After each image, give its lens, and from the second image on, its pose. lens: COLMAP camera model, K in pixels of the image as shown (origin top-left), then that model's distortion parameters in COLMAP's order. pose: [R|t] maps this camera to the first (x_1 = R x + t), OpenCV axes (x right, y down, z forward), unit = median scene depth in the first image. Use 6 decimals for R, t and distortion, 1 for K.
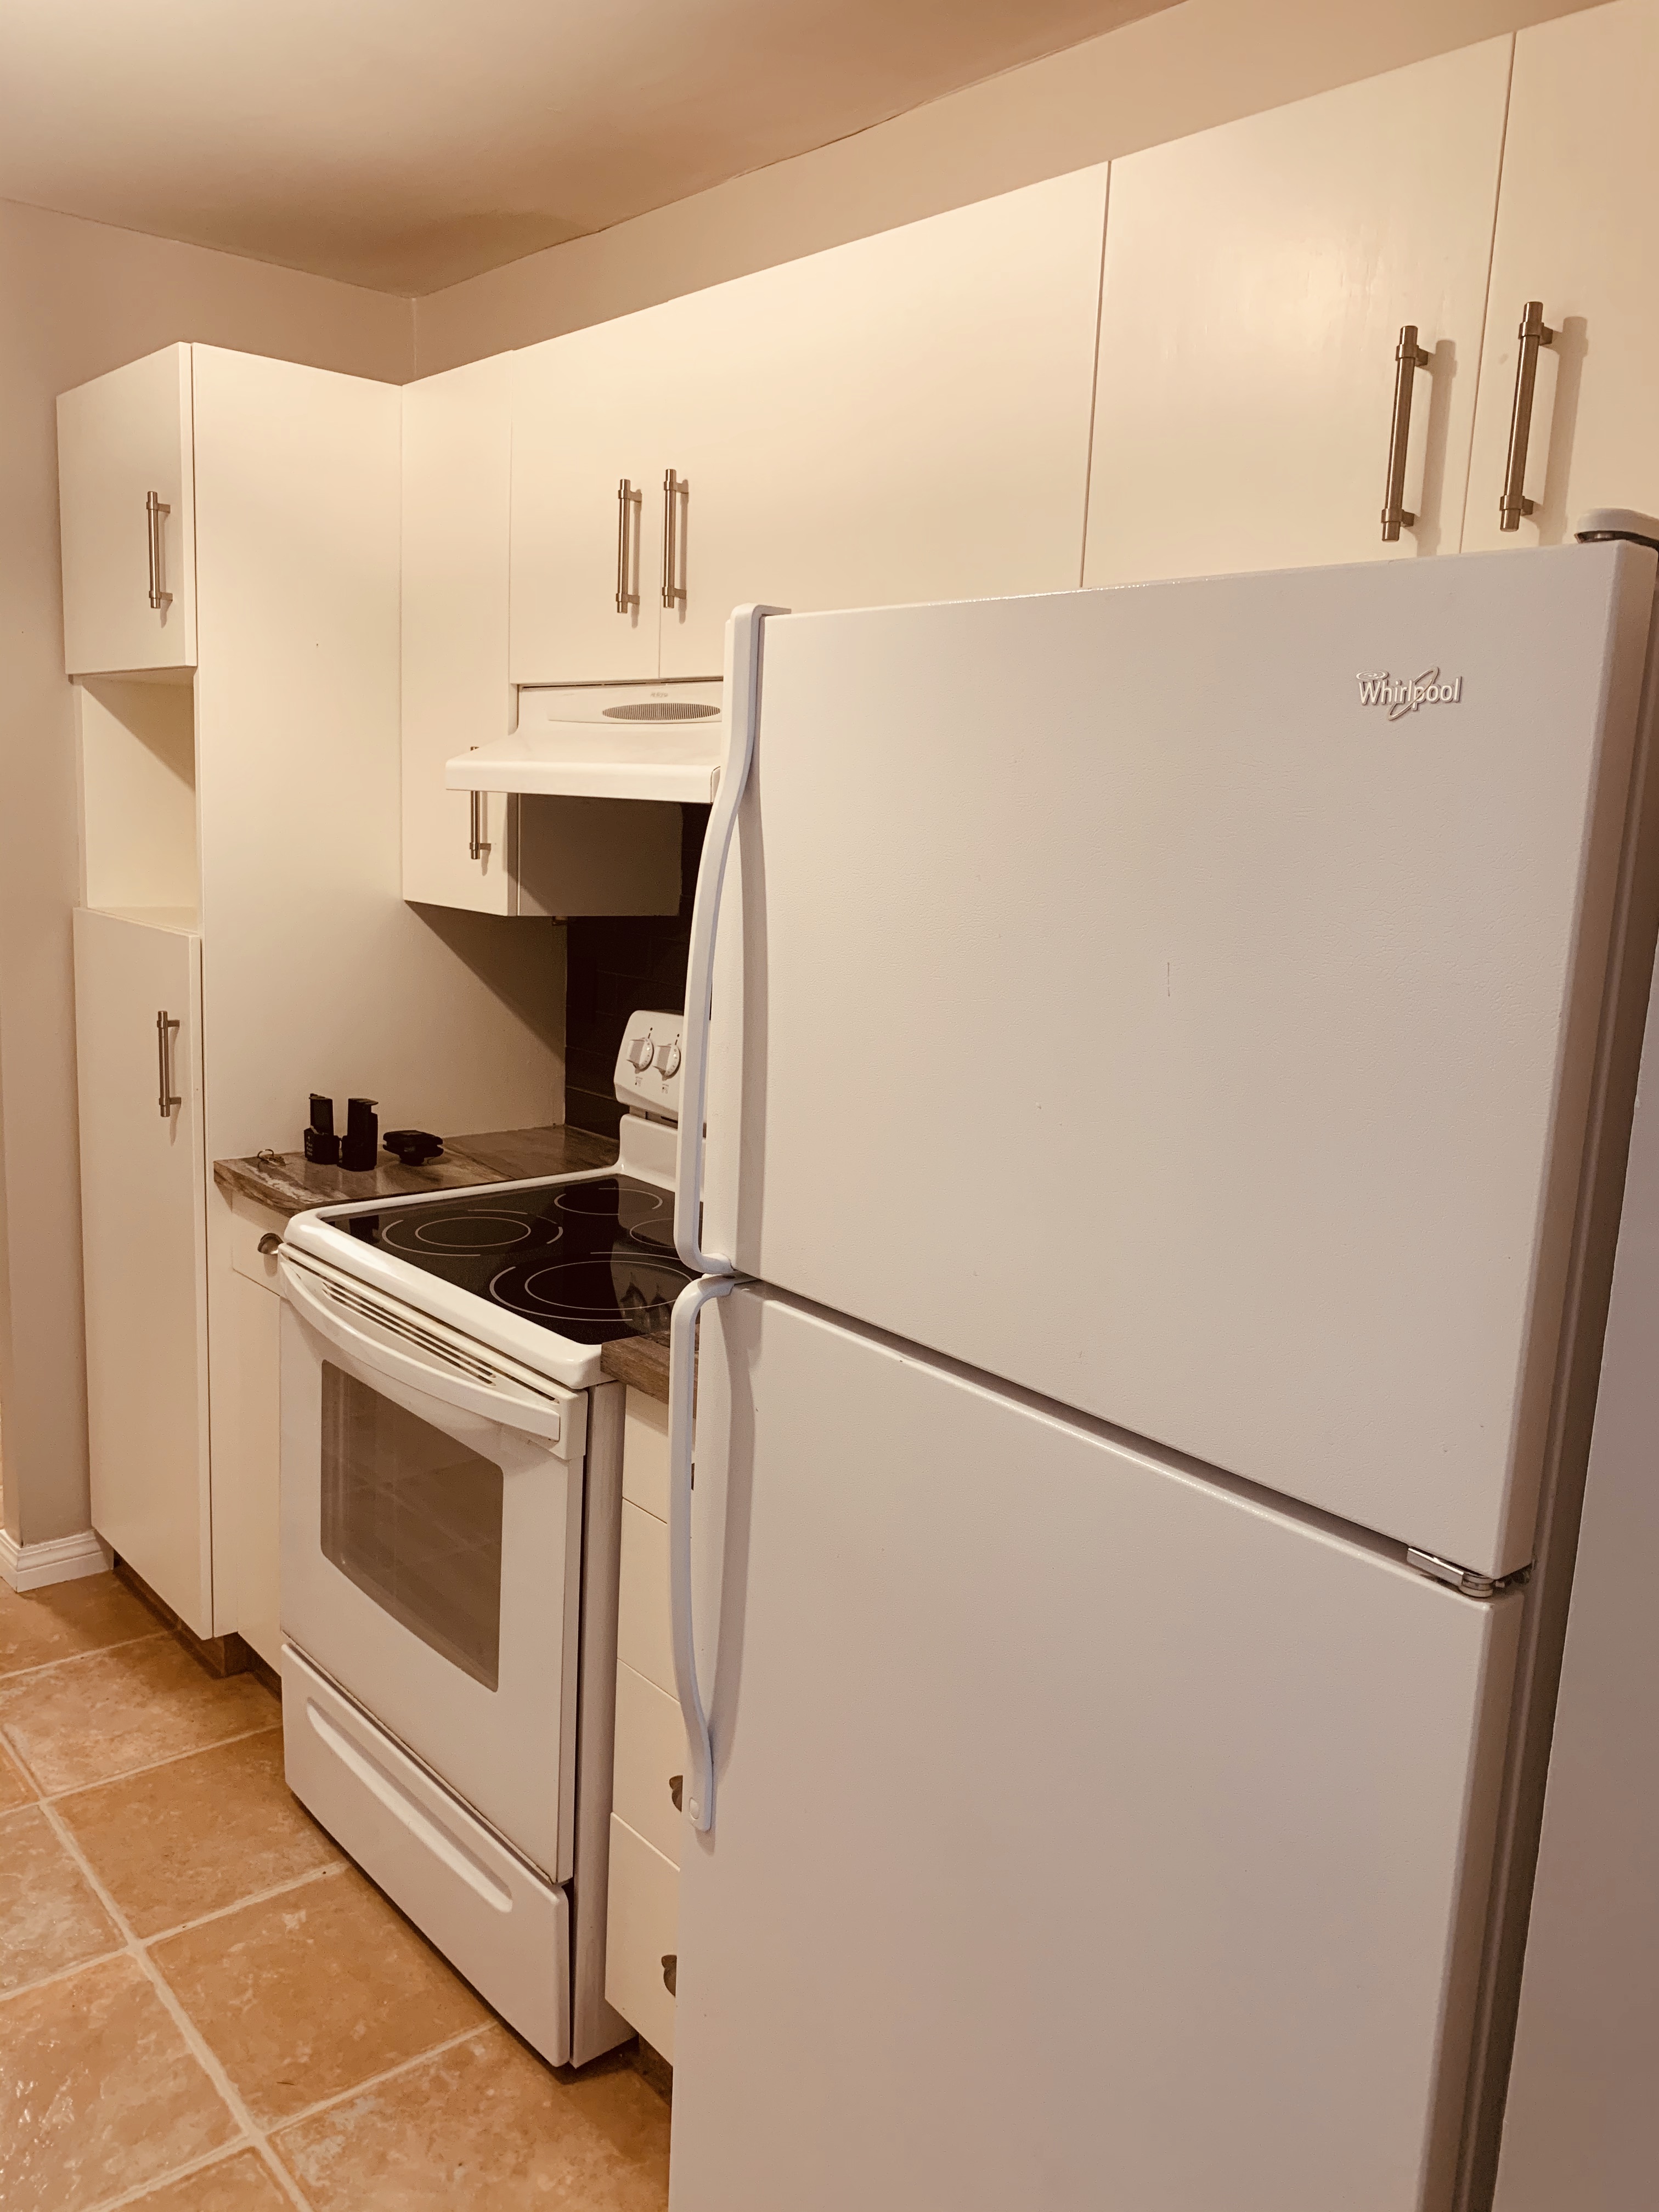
lens RADIAL K [[1742.7, 0, 829.5], [0, 1742.7, 1106.0], [0, 0, 1]] dist [0.064138, -0.087027]
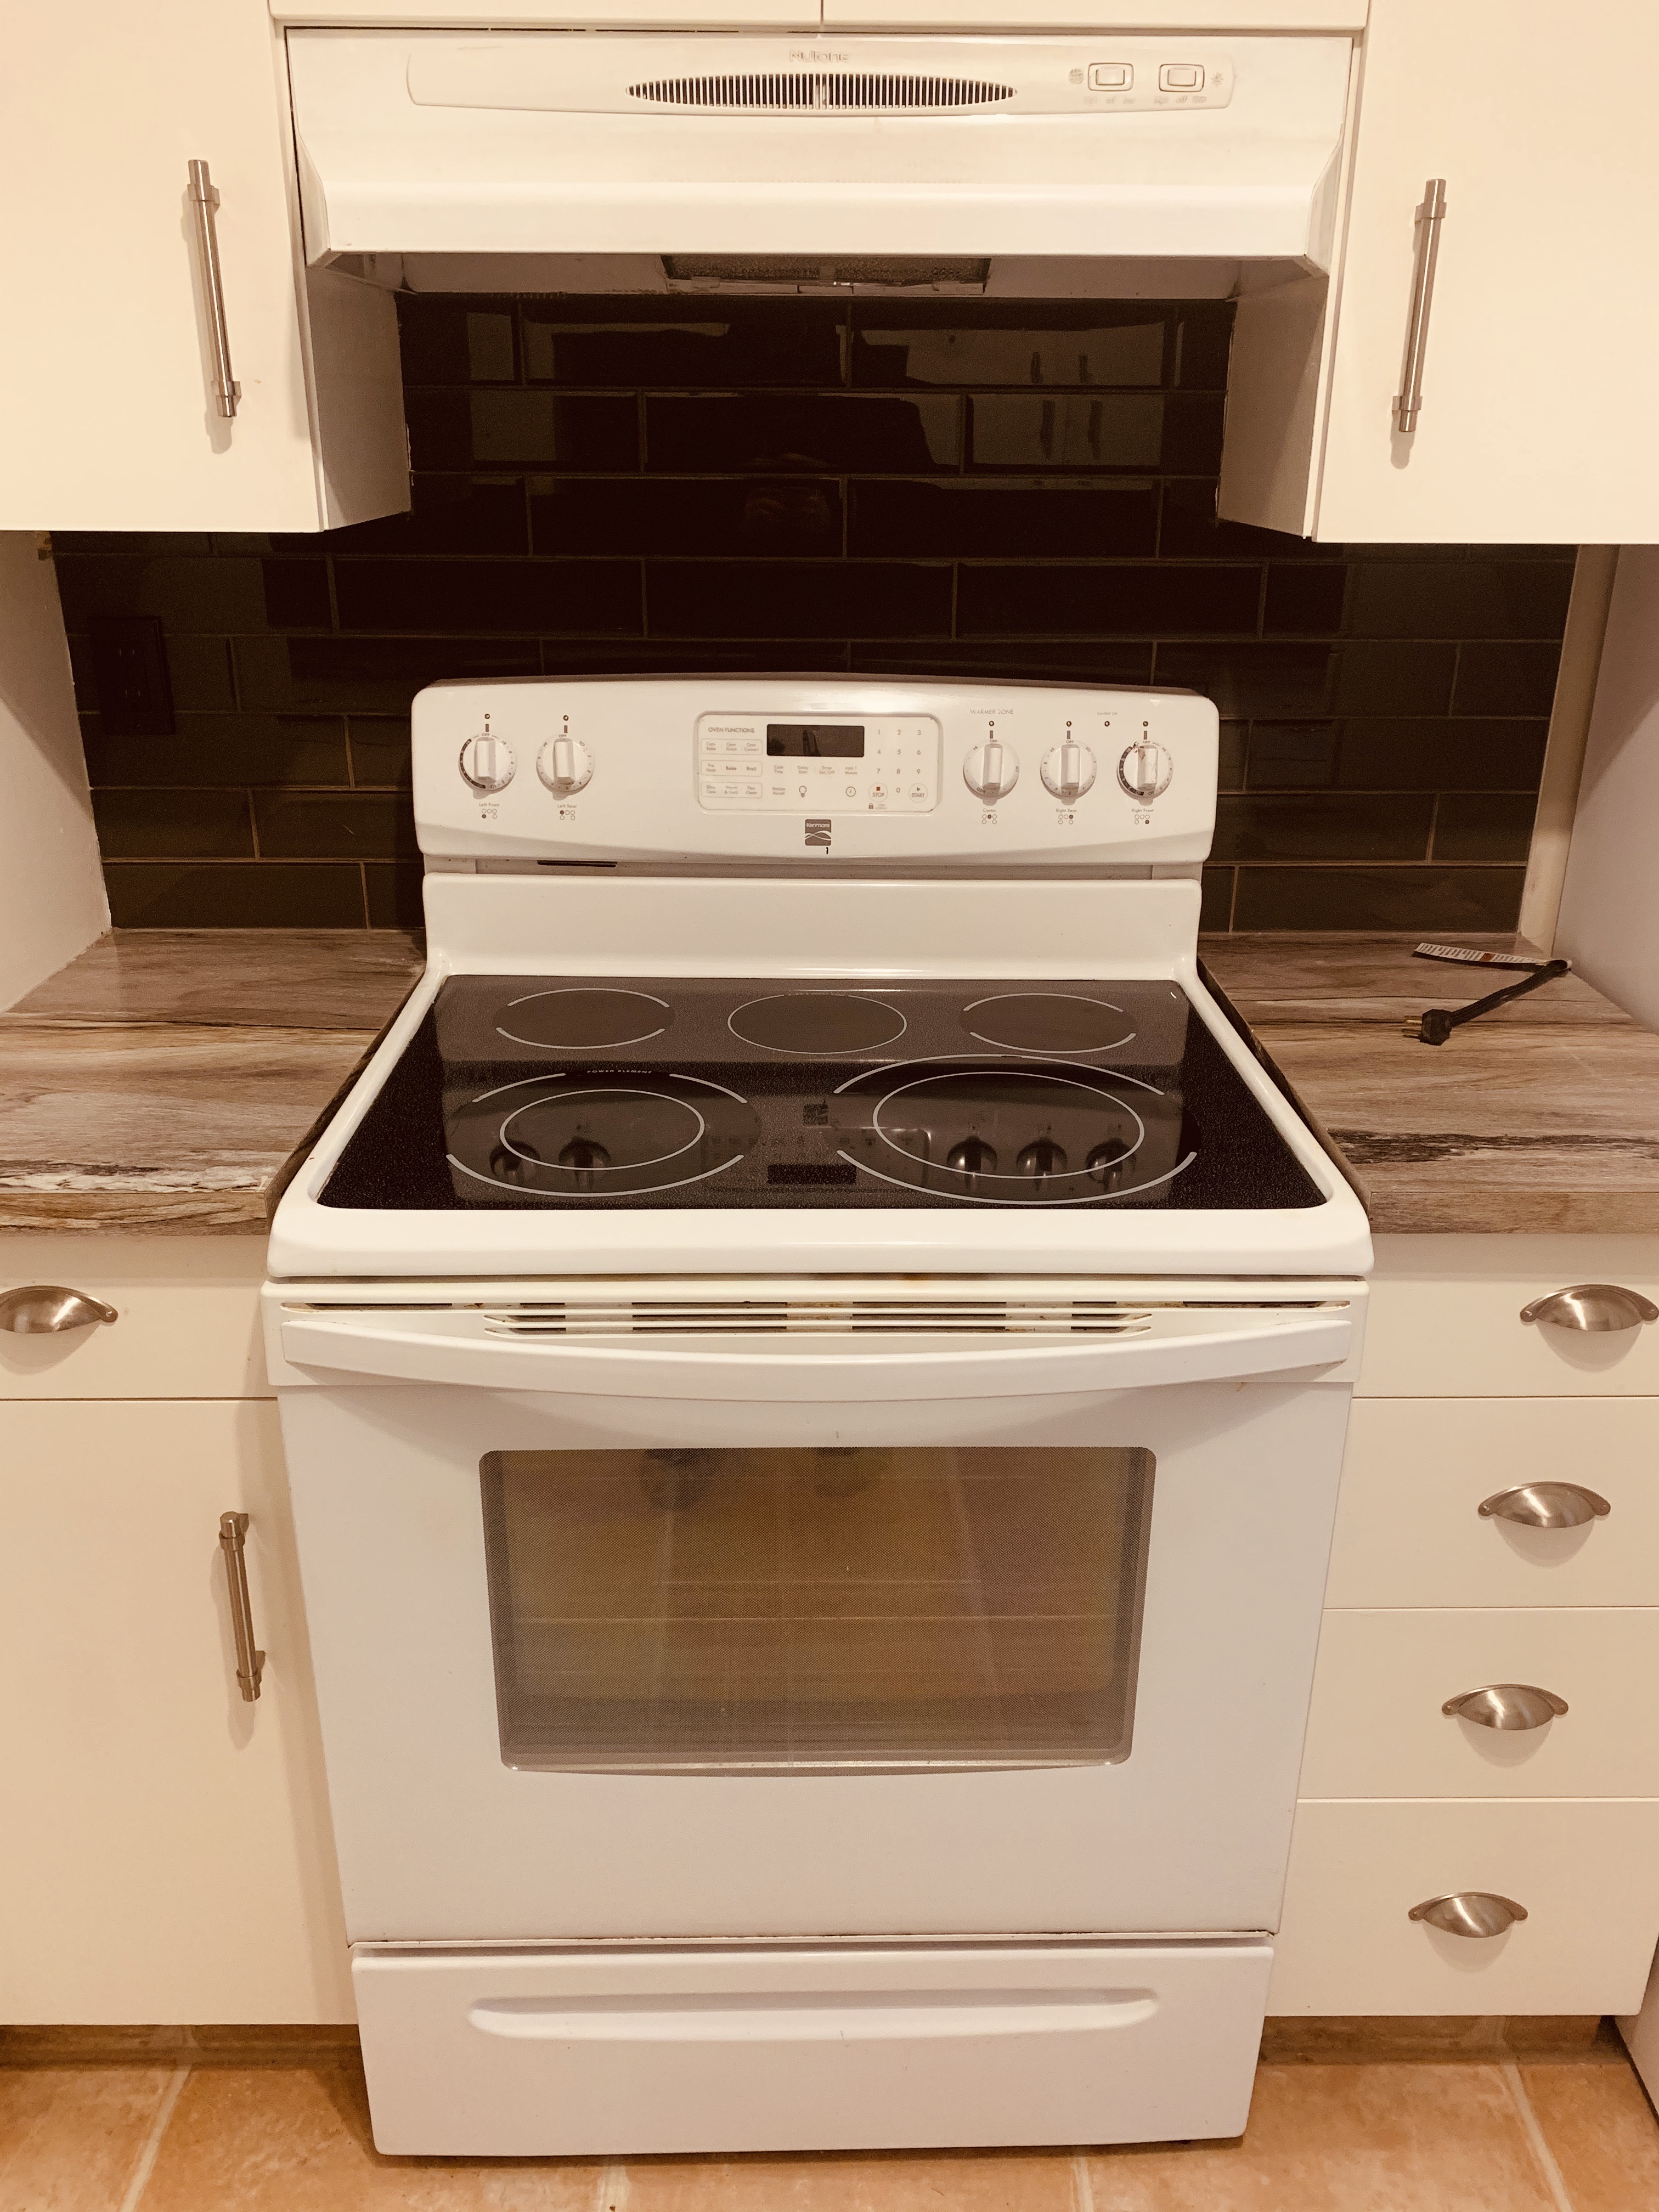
lens RADIAL K [[1742.7, 0, 829.5], [0, 1742.7, 1106.0], [0, 0, 1]] dist [0.064138, -0.087027]
pose [[0.631707, -0.327924, 0.702434, -0.535373], [0.155744, 0.941334, 0.299390, -0.087358], [-0.759402, -0.079727, 0.645719, 0.579700]]
